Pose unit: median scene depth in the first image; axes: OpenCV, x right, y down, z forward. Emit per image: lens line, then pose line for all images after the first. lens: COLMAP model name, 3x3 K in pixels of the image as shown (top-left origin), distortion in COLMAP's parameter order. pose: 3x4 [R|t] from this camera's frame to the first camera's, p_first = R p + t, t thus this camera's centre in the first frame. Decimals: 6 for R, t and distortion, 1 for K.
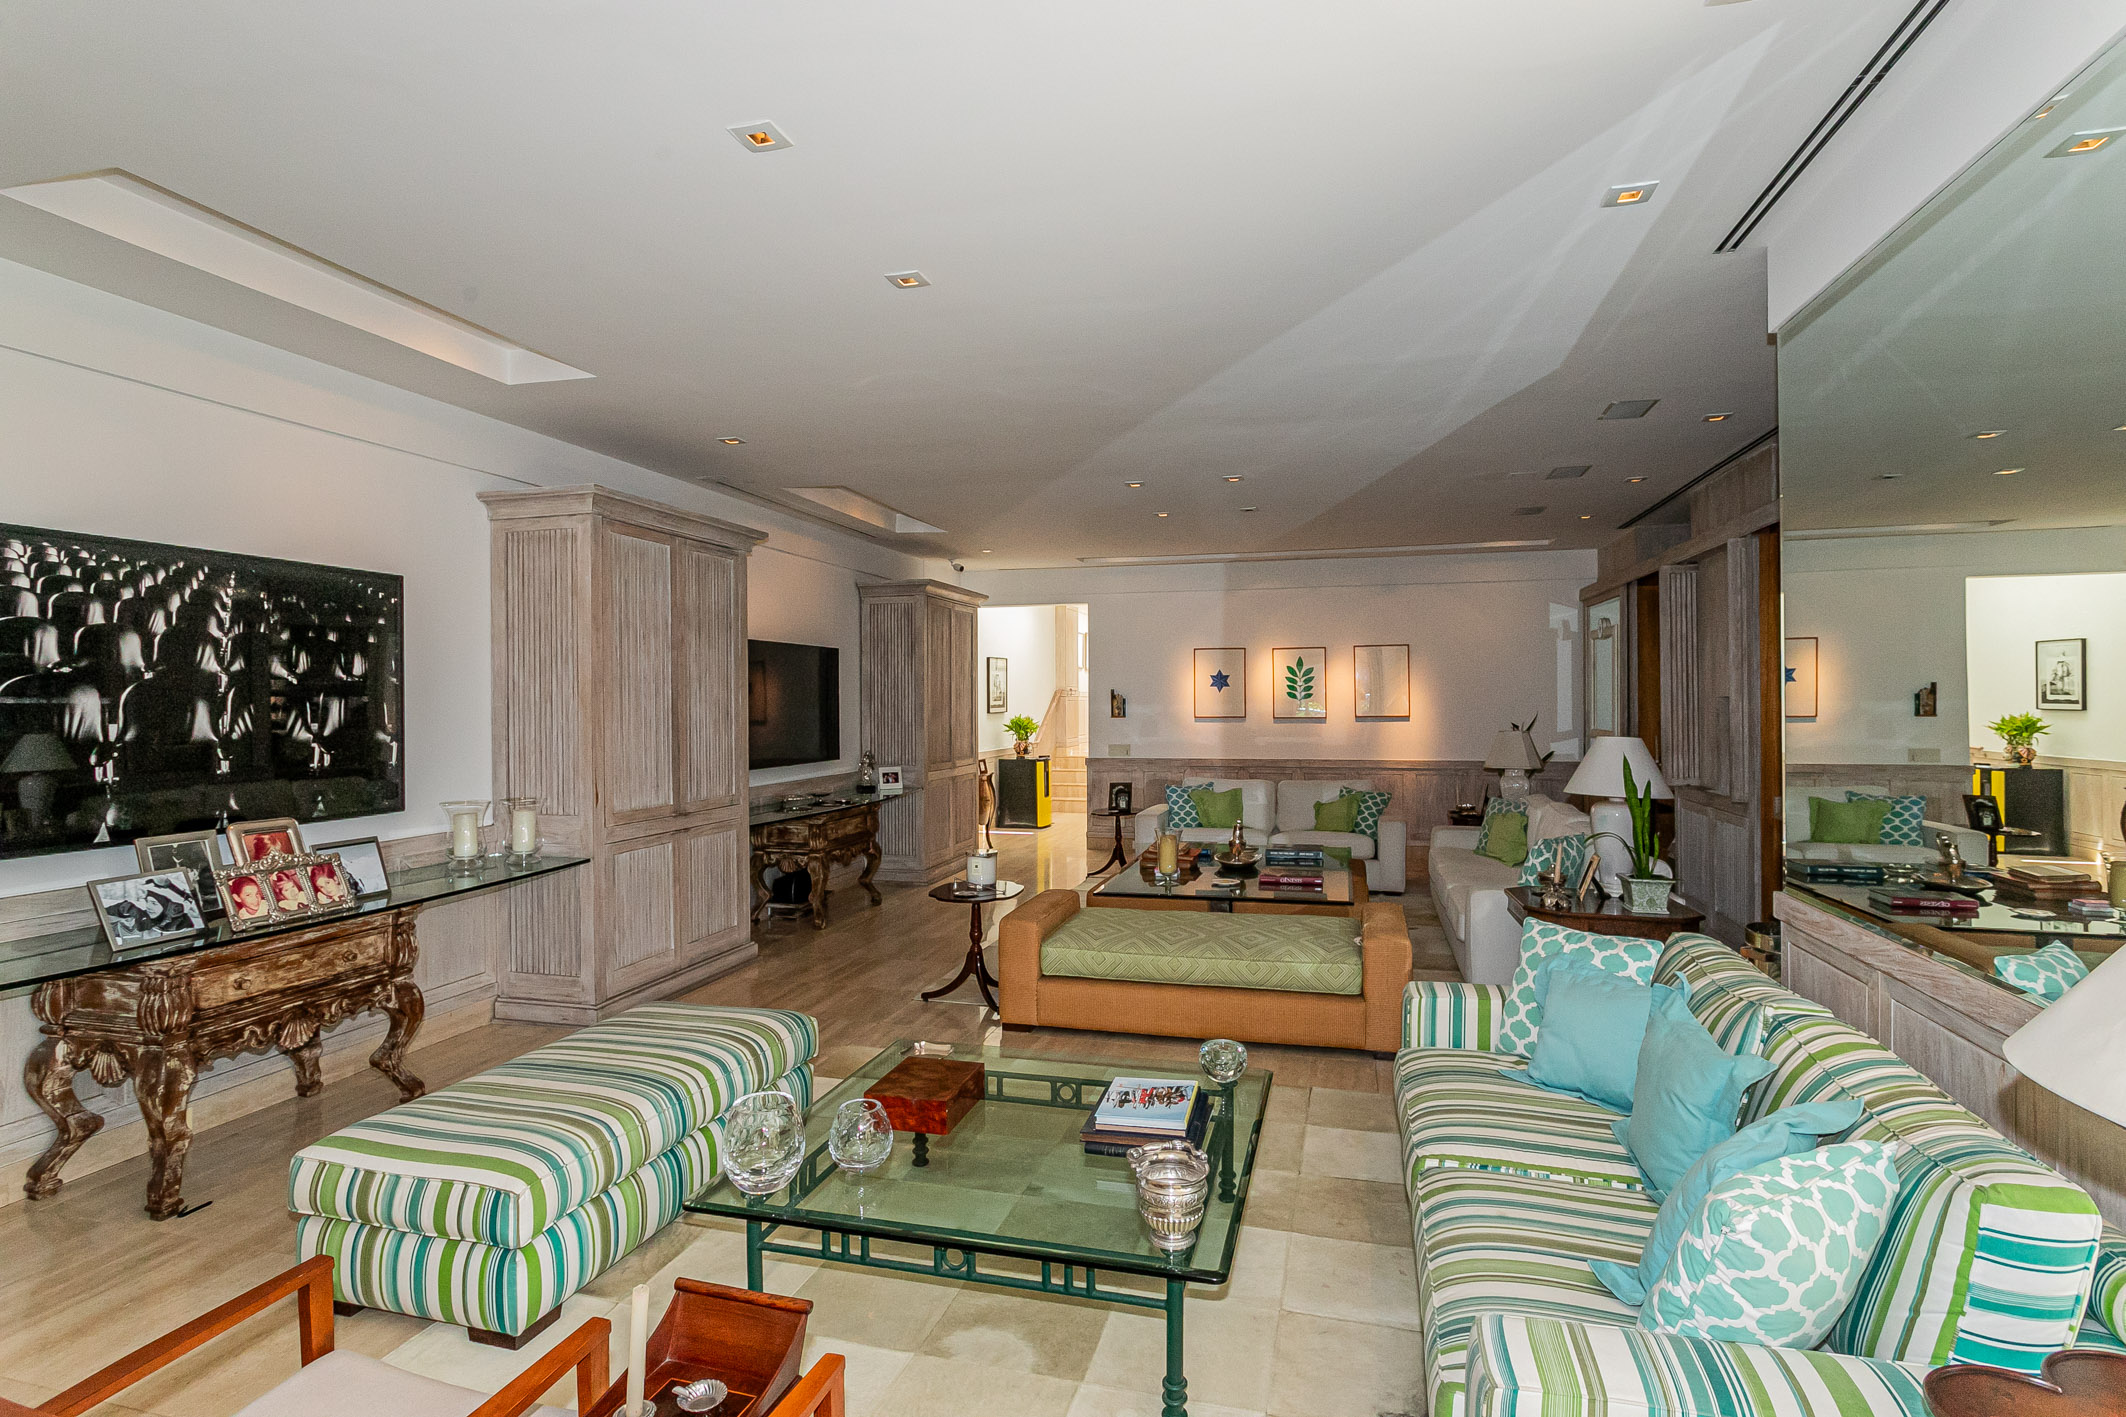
lens RADIAL K [[1048.2, 0, 1041.9], [0, 1048.2, 701.8], [0, 0, 1]] dist [-0.001449, 0.000011]
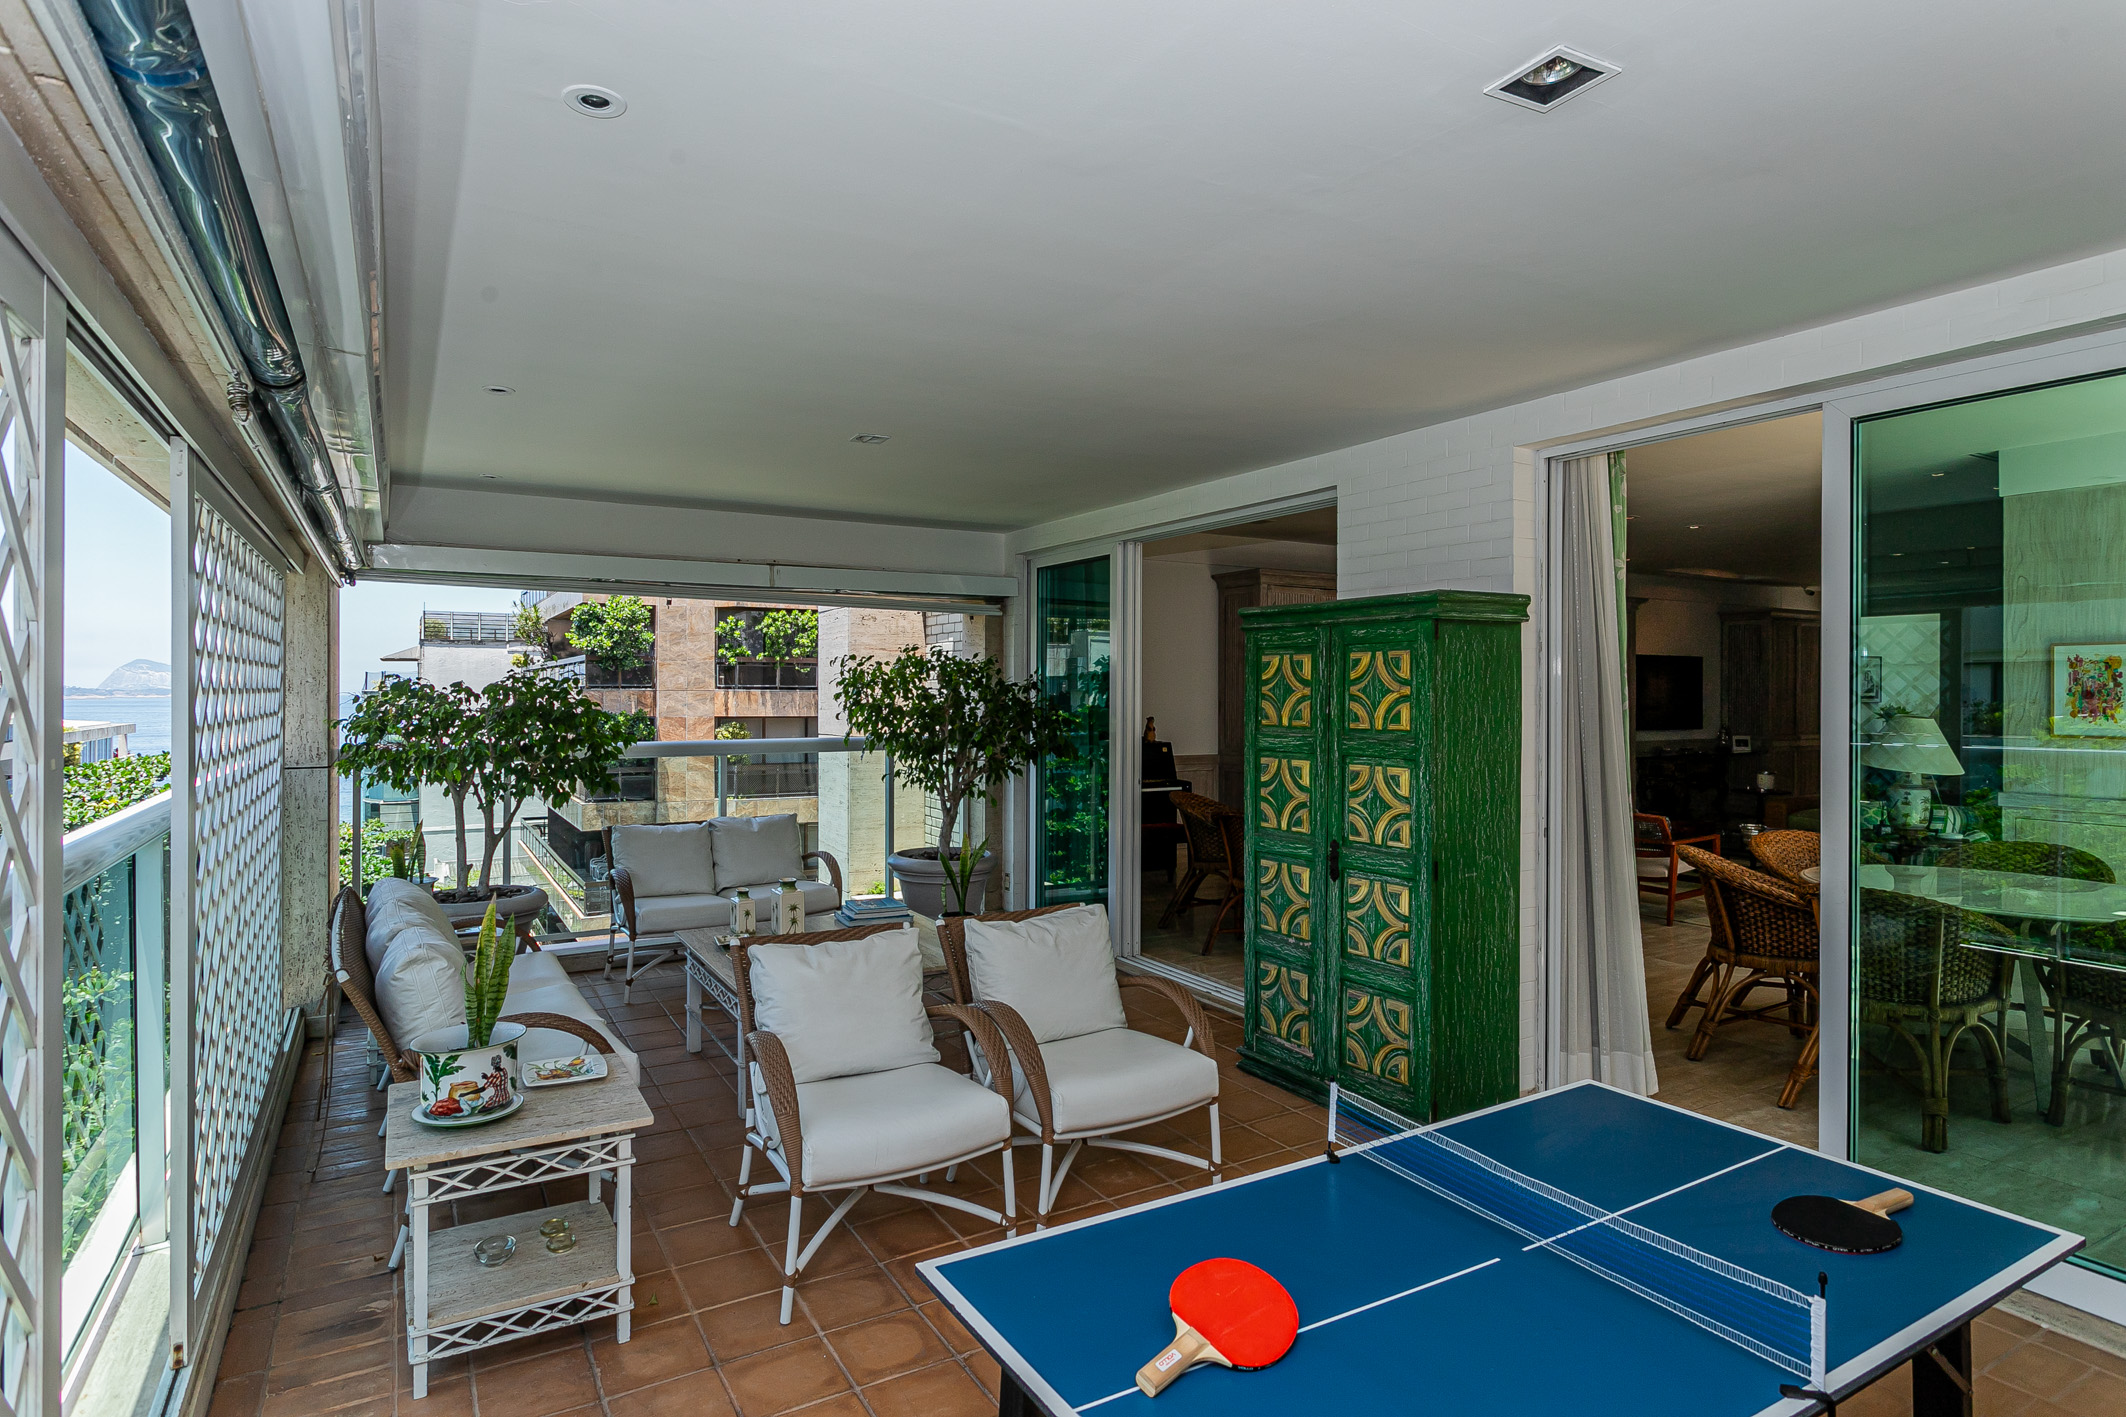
lens RADIAL K [[1142.7, 0, 1070.5], [0, 1142.7, 697.9], [0, 0, 1]] dist [-0.006074, -0.000607]
pose [[0.733318, 0.007590, -0.679844, 0.248003], [-0.006066, 0.999971, 0.004621, 0.006859], [0.679859, 0.000735, 0.733343, -0.805348]]
